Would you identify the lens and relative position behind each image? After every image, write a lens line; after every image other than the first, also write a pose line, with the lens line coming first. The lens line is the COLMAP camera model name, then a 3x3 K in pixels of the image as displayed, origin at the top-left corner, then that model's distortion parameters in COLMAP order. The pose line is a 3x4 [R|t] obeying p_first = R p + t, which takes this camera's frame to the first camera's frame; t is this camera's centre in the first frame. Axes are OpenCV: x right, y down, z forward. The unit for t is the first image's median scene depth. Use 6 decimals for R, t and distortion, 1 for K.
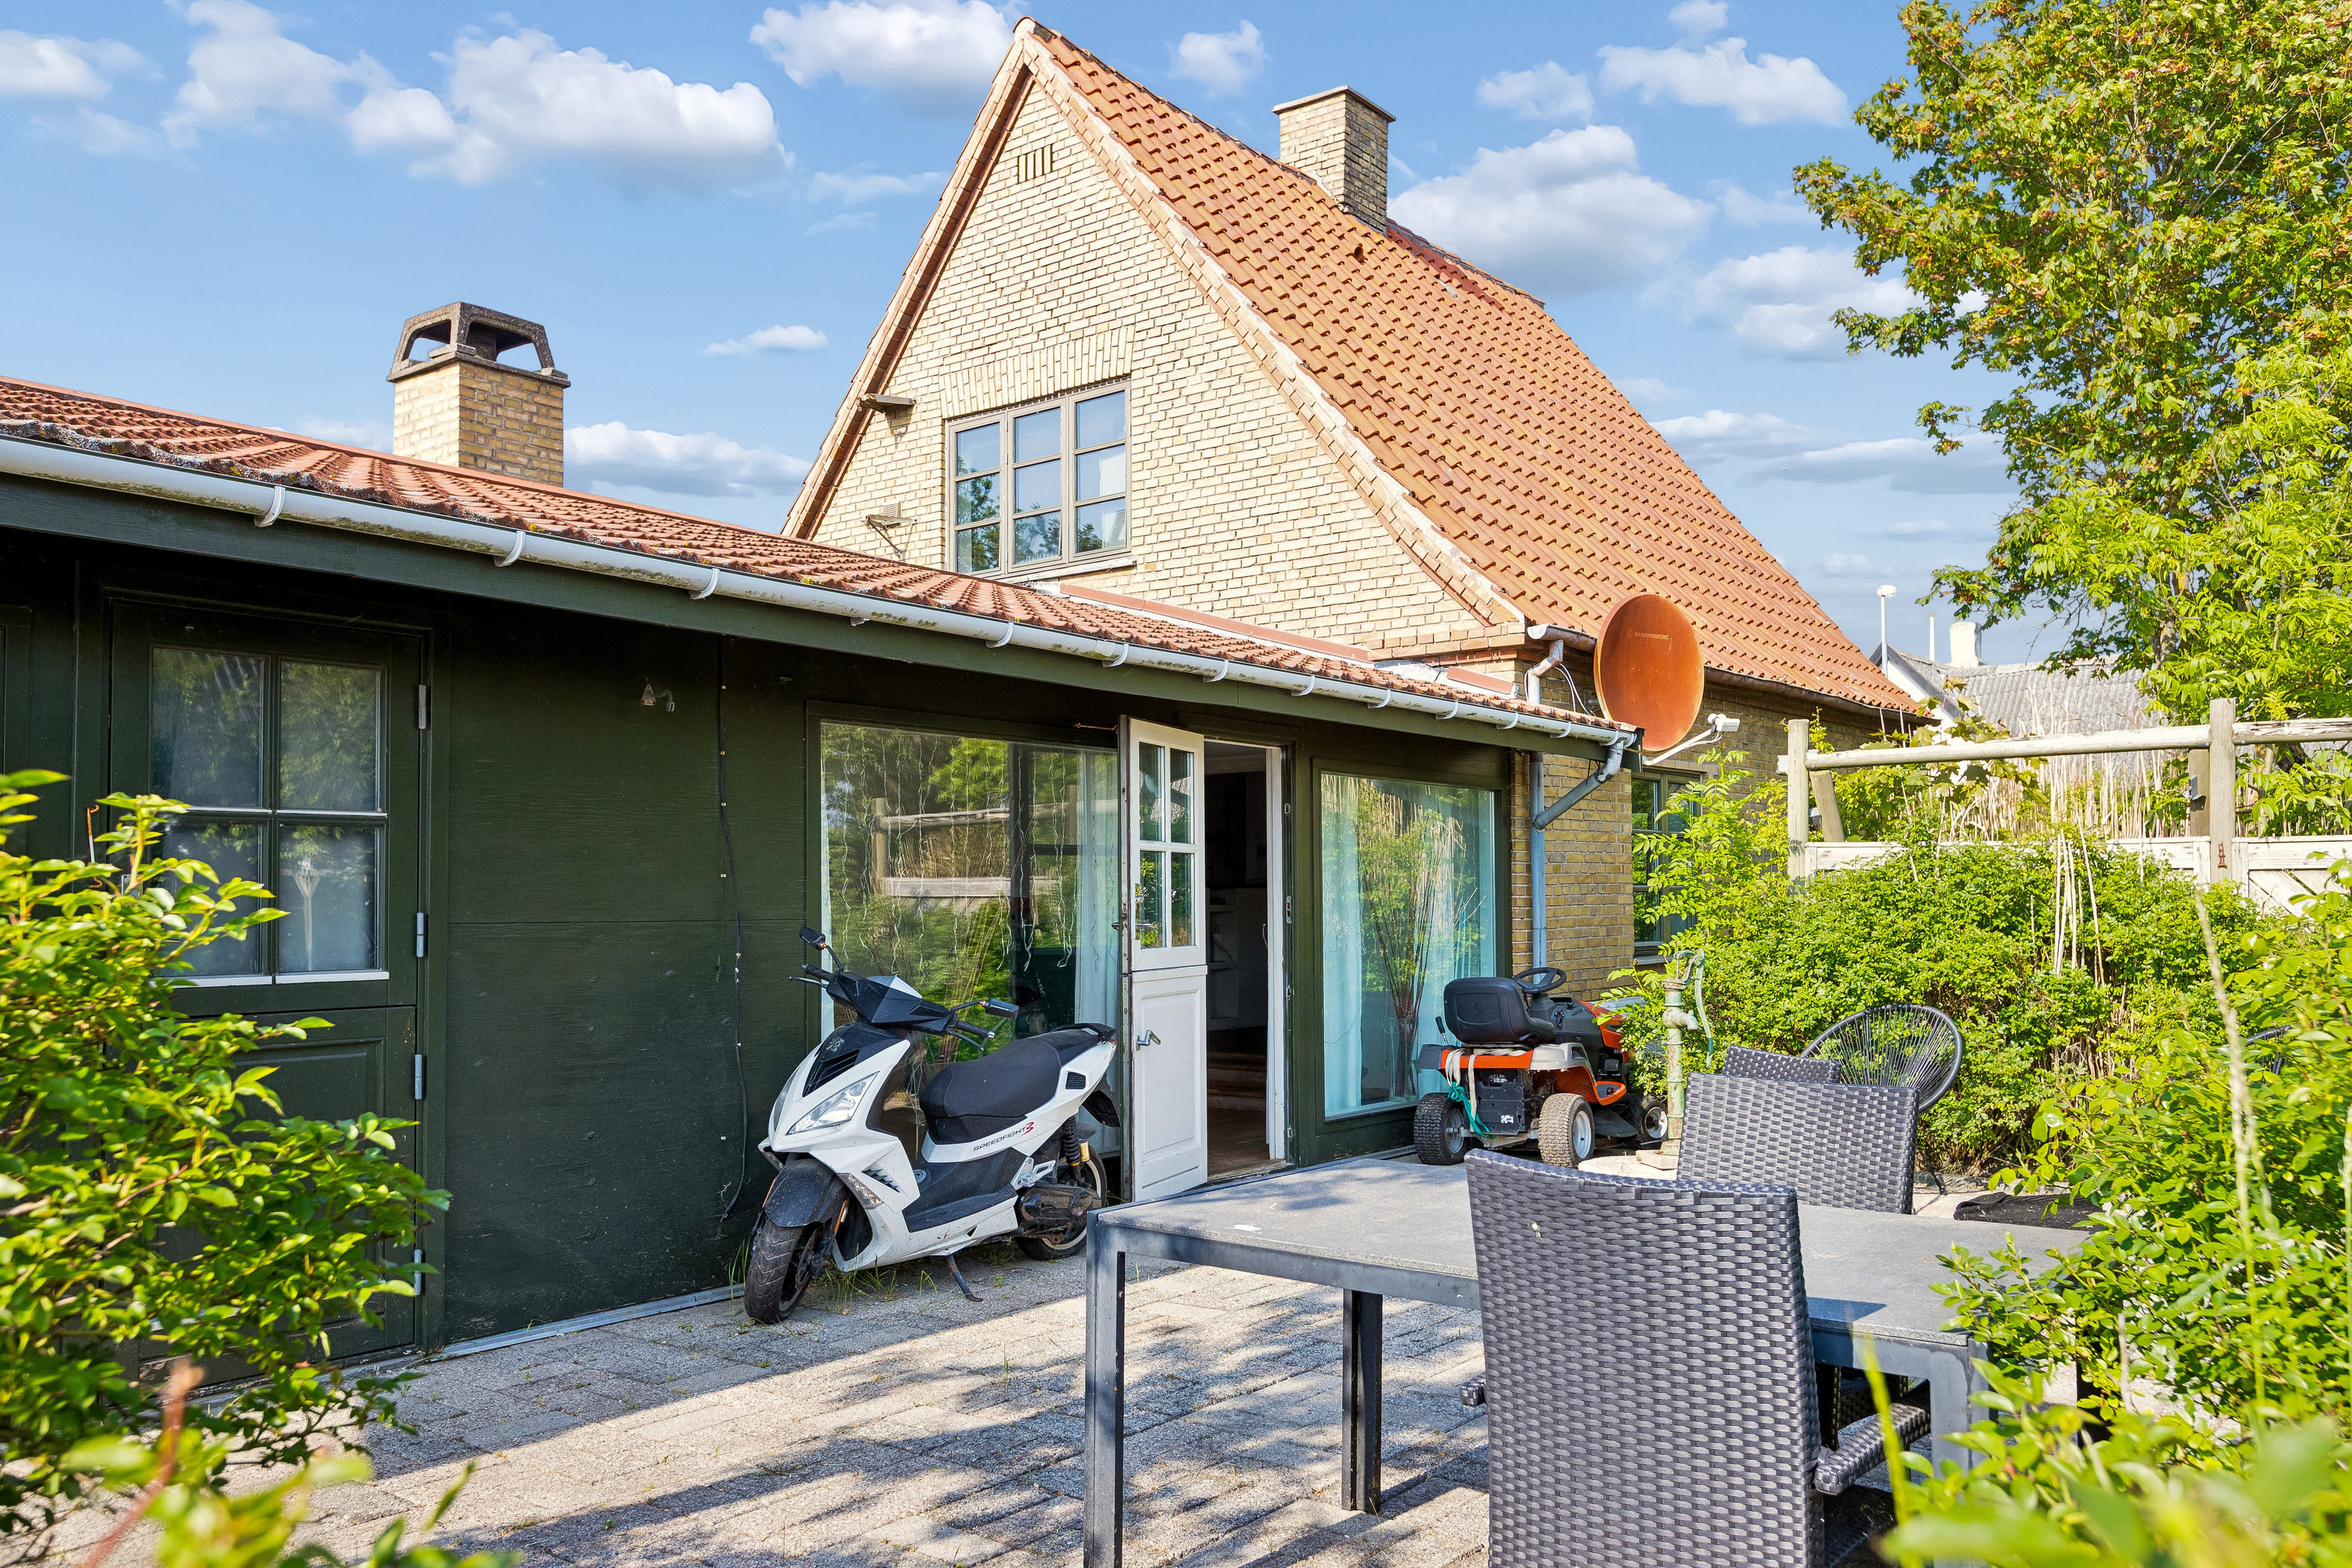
lens RADIAL K [[1786.1, 0, 1193.7], [0, 1786.1, 826.0], [0, 0, 1]] dist [0.003192, -0.002620]
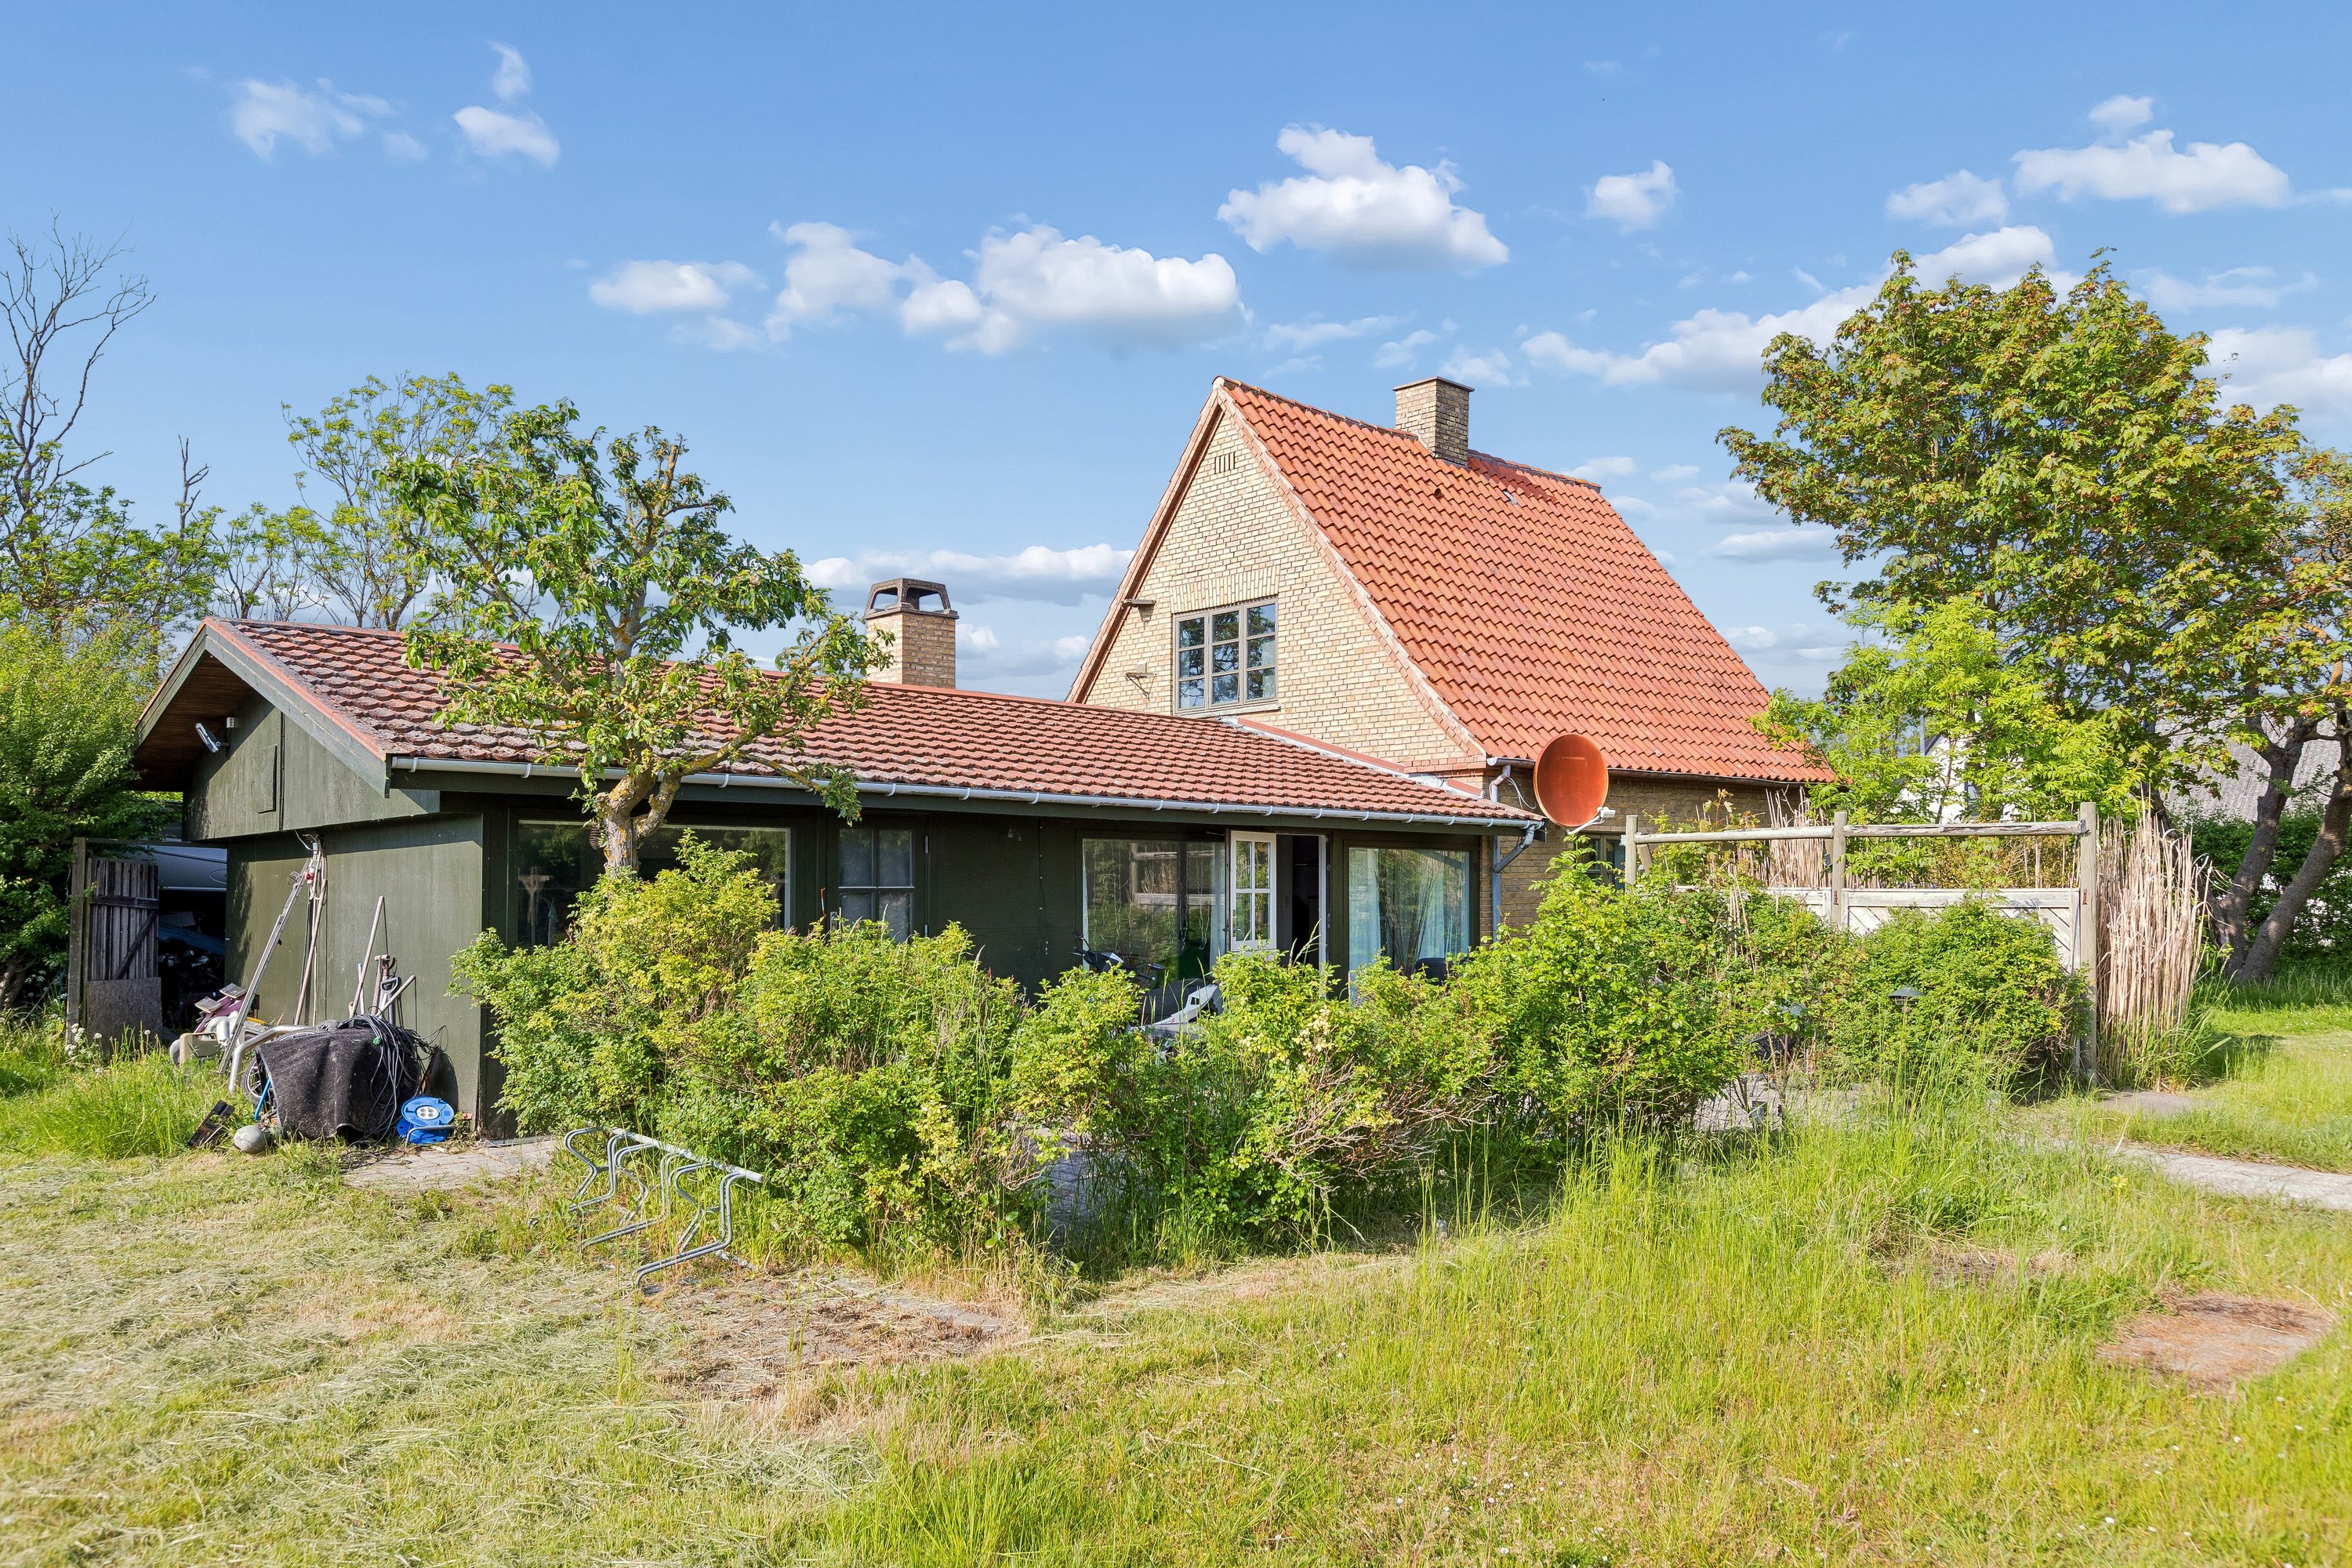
lens RADIAL K [[1597.5, 0, 1183.9], [0, 1597.5, 829.0], [0, 0, 1]] dist [0.002279, 0.001698]
pose [[0.985702, 0.002103, -0.168482, 0.155745], [-0.000855, 0.999972, 0.007480, -0.052944], [0.168493, -0.007229, 0.985676, -0.587591]]
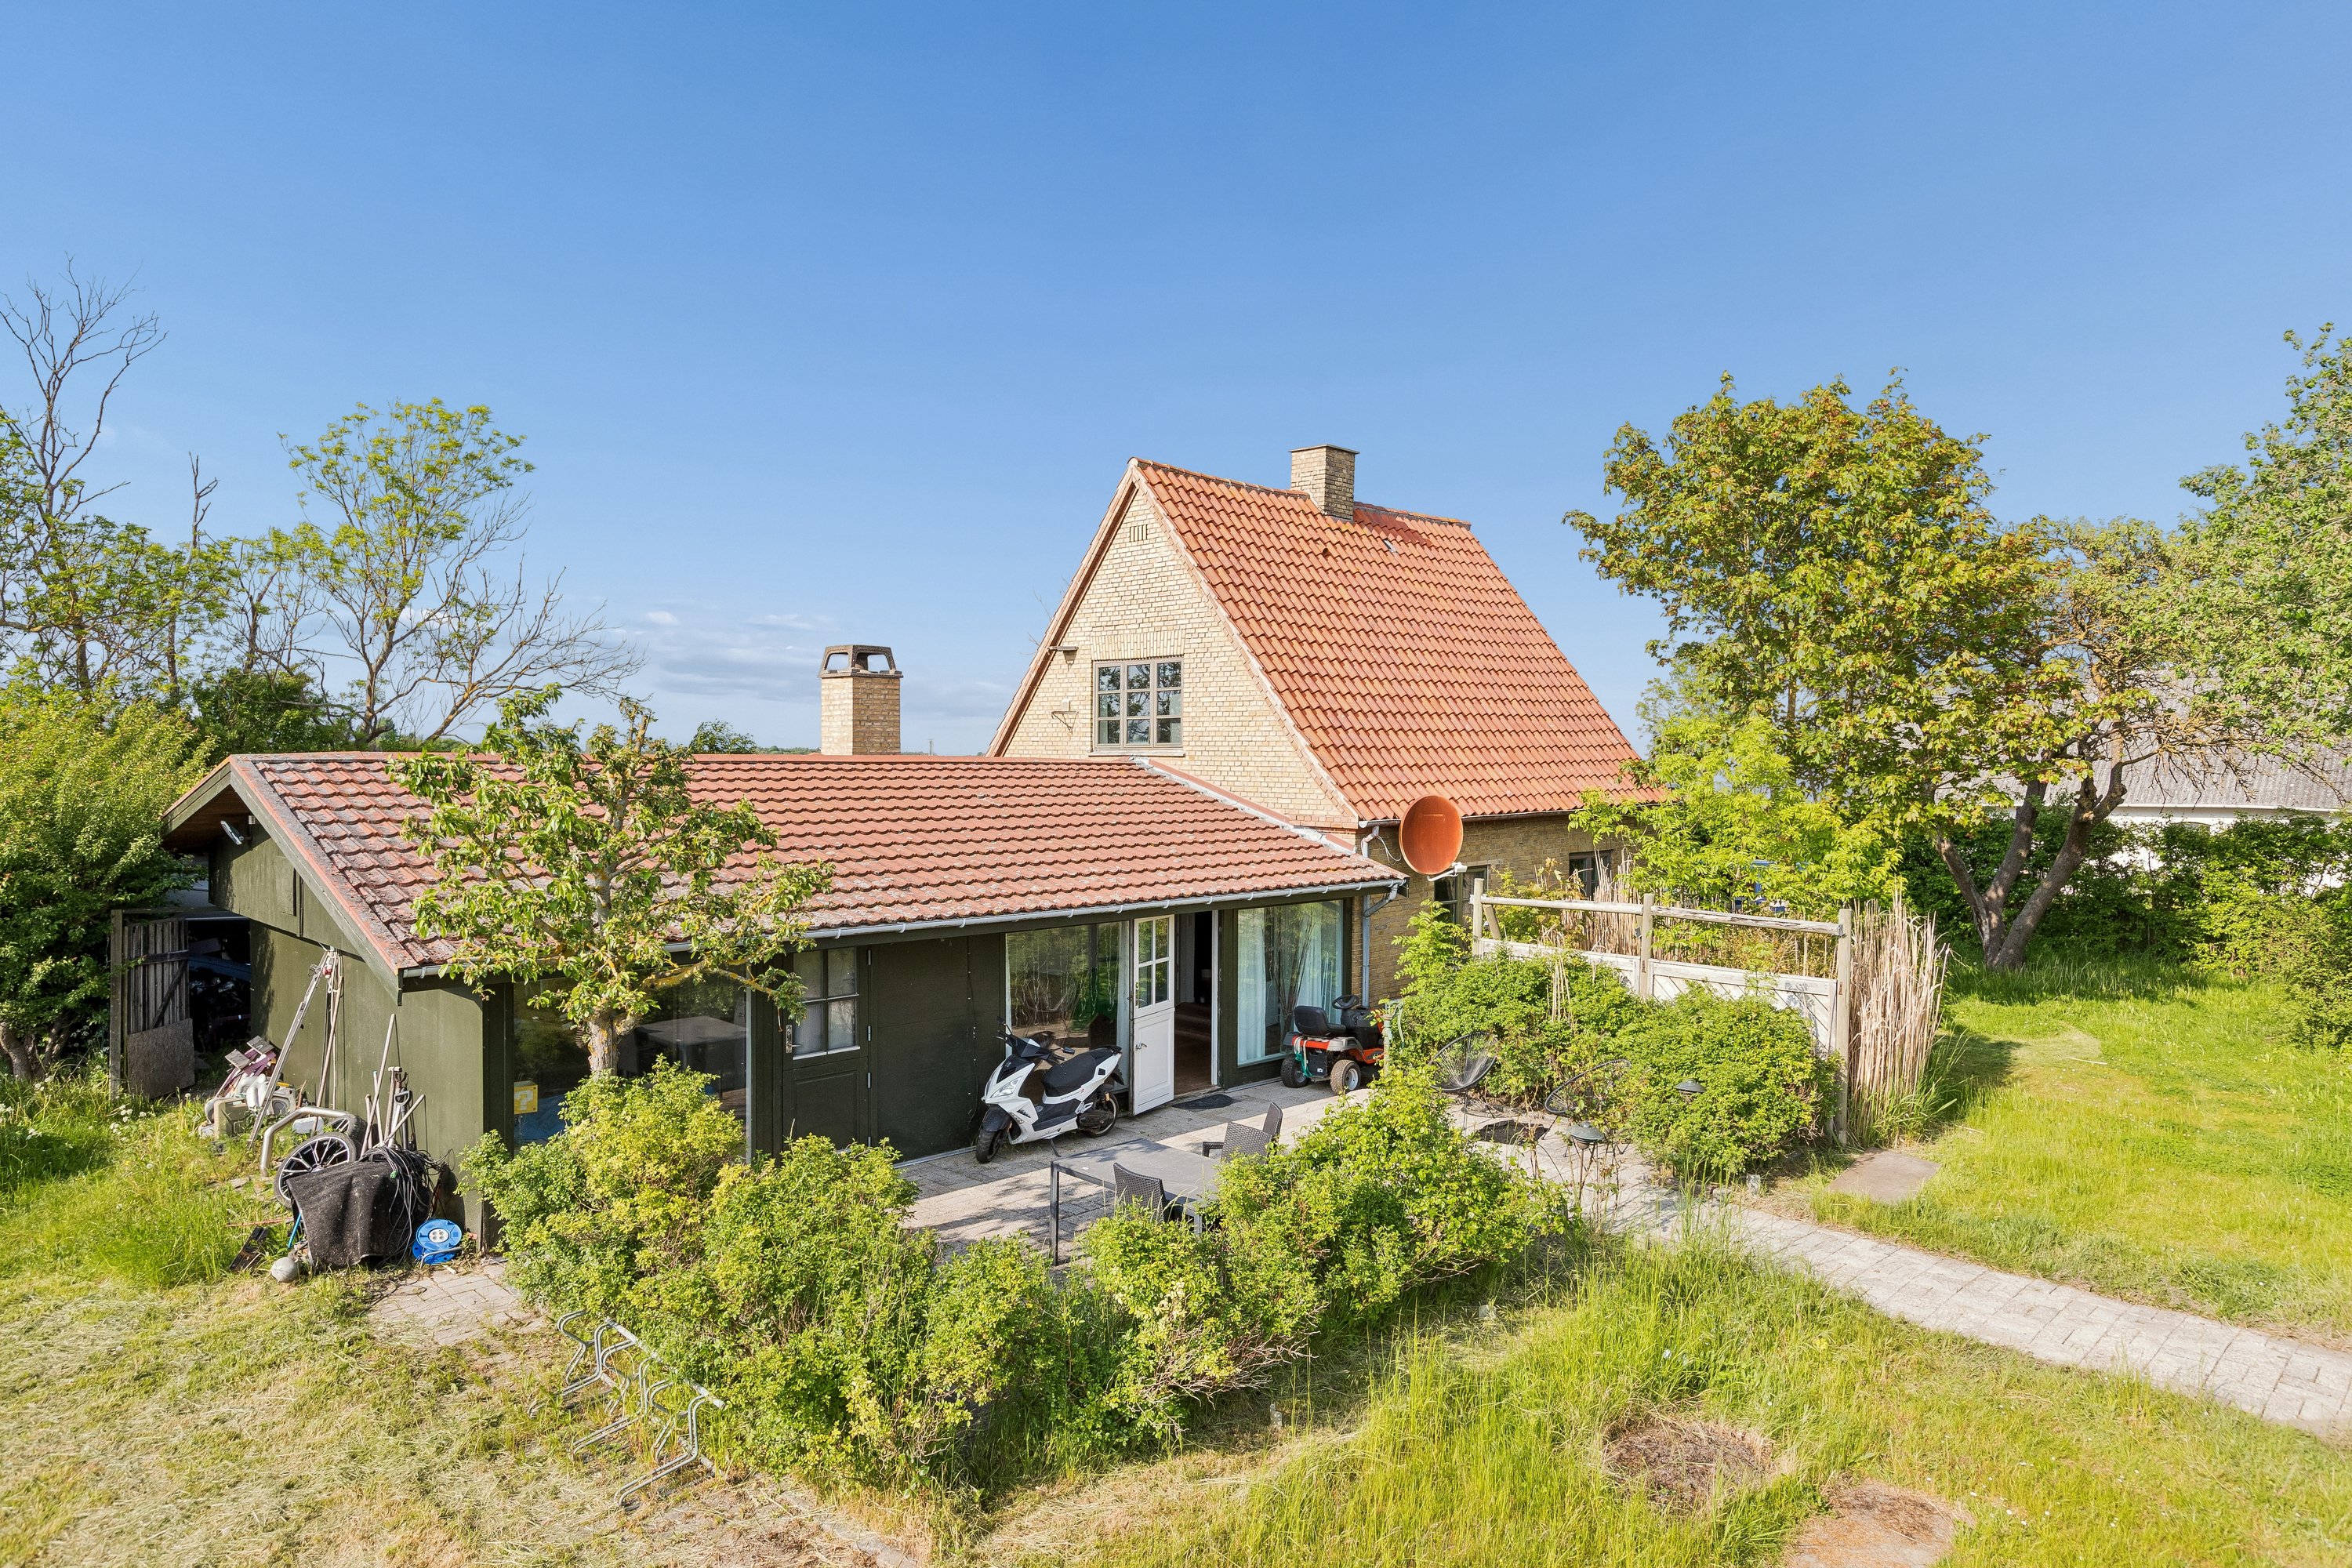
lens RADIAL K [[1435.7, 0, 1183.9], [0, 1435.7, 773.1], [0, 0, 1]] dist [-0.000929, 0.000581]
pose [[0.992261, 0.014492, -0.123321, 0.187525], [-0.007919, 0.998530, 0.053620, -0.249453], [0.123916, -0.052228, 0.990917, -0.638647]]
